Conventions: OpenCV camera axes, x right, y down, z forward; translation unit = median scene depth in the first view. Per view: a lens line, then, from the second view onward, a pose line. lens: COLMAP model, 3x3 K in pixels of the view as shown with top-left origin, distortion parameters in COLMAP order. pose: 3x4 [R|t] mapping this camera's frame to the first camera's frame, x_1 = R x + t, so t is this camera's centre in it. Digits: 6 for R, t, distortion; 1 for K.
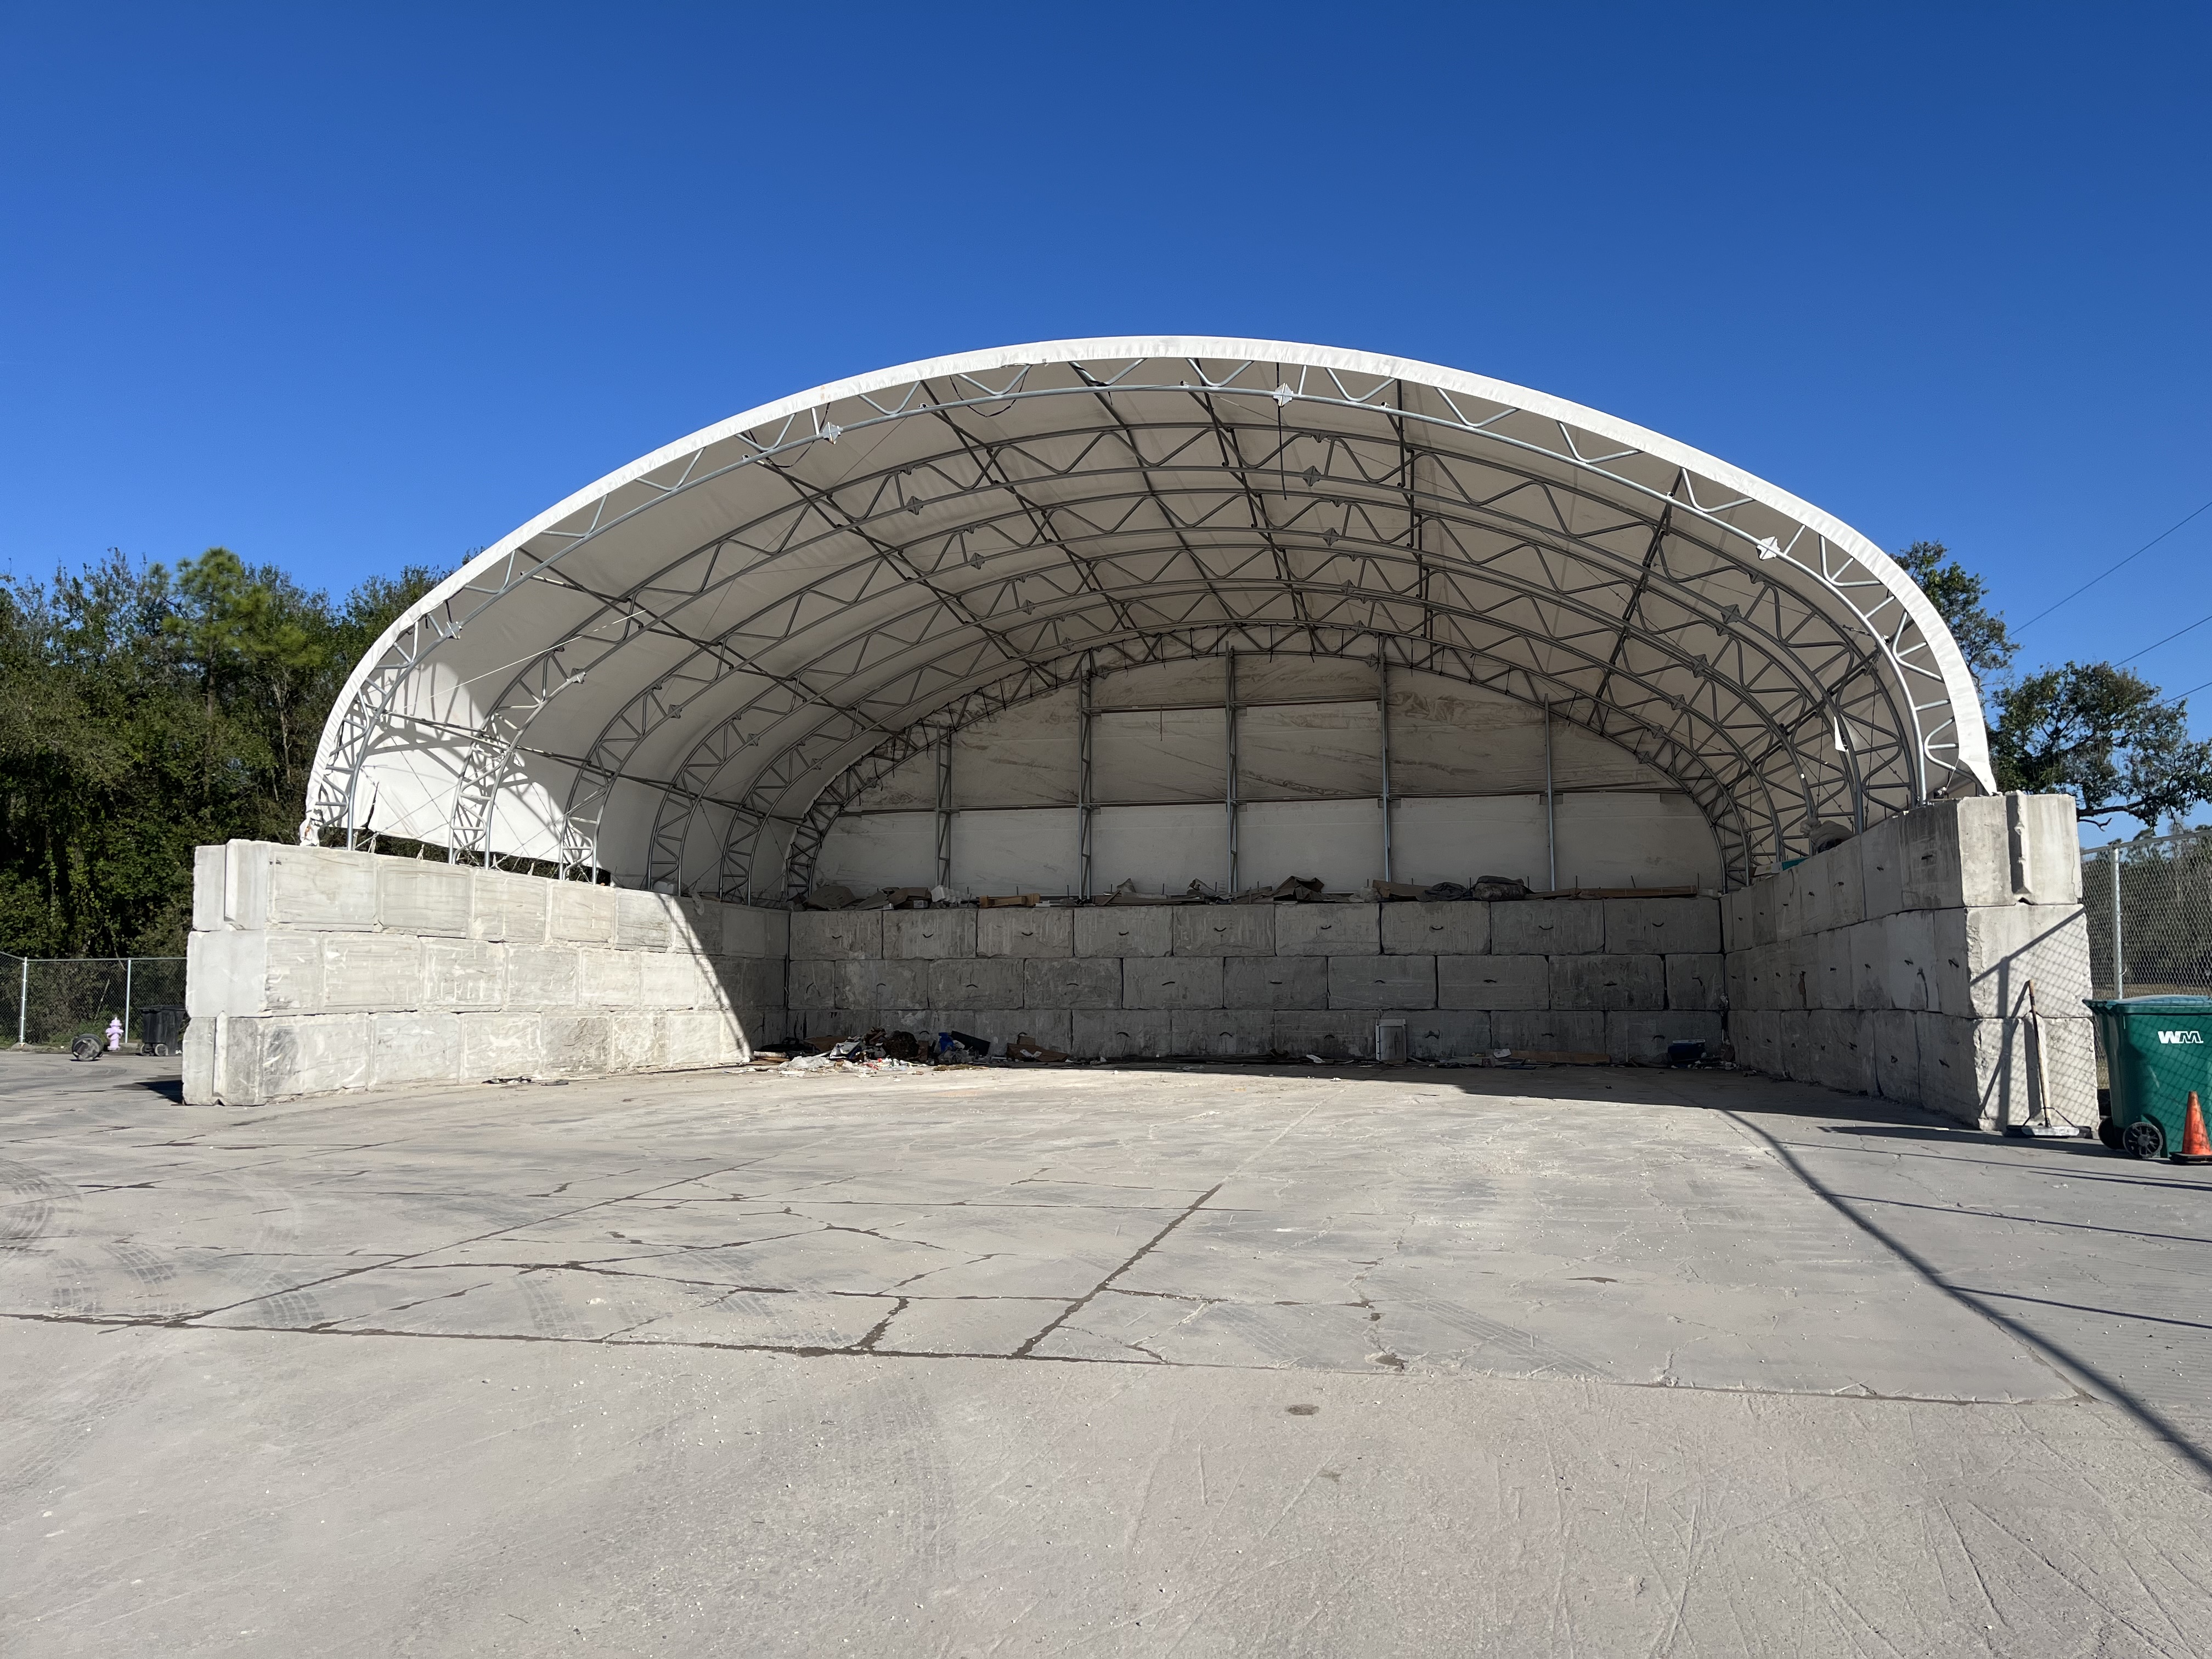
lens RADIAL K [[1691.8, 0, 1115.5], [0, 1691.8, 820.9], [0, 0, 1]] dist [0.081582, -0.006693]
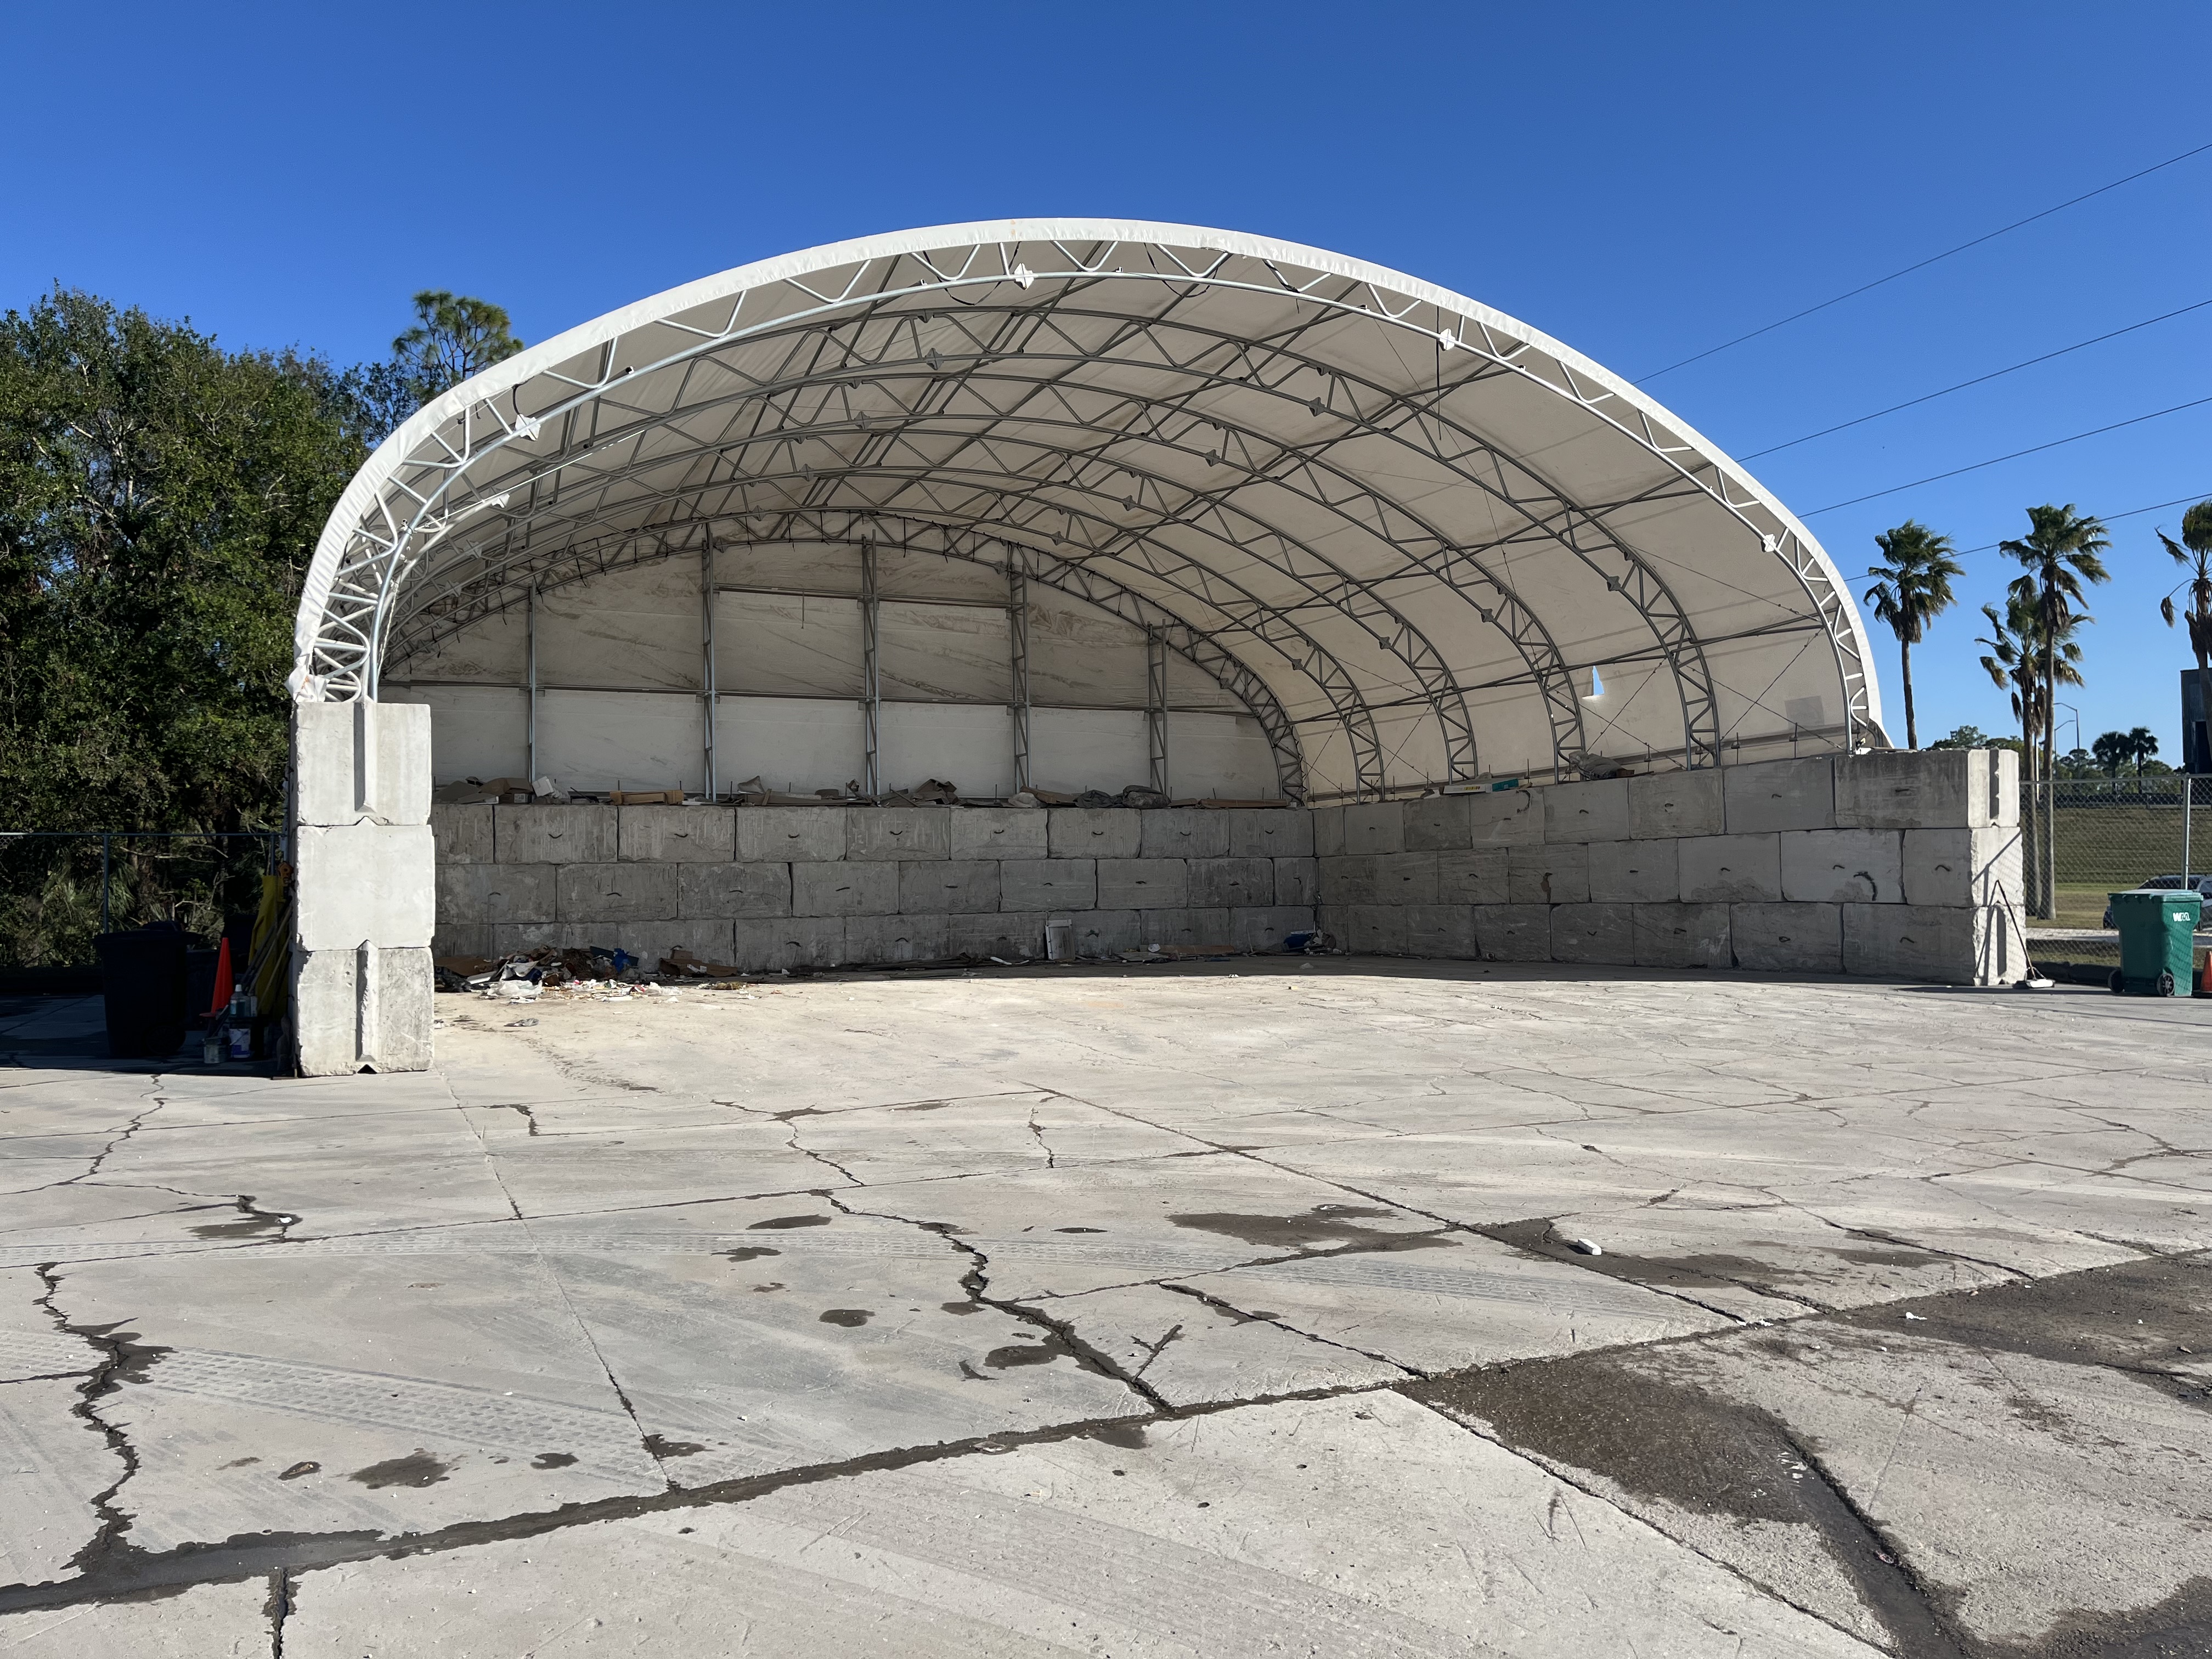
lens RADIAL K [[1691.8, 0, 1113.9], [0, 1691.8, 834.1], [0, 0, 1]] dist [0.081582, -0.006693]
pose [[0.775281, 0.009140, 0.631551, -0.441196], [-0.052191, 0.997403, 0.049633, 0.010110], [-0.629457, -0.071441, 0.773744, 0.167272]]
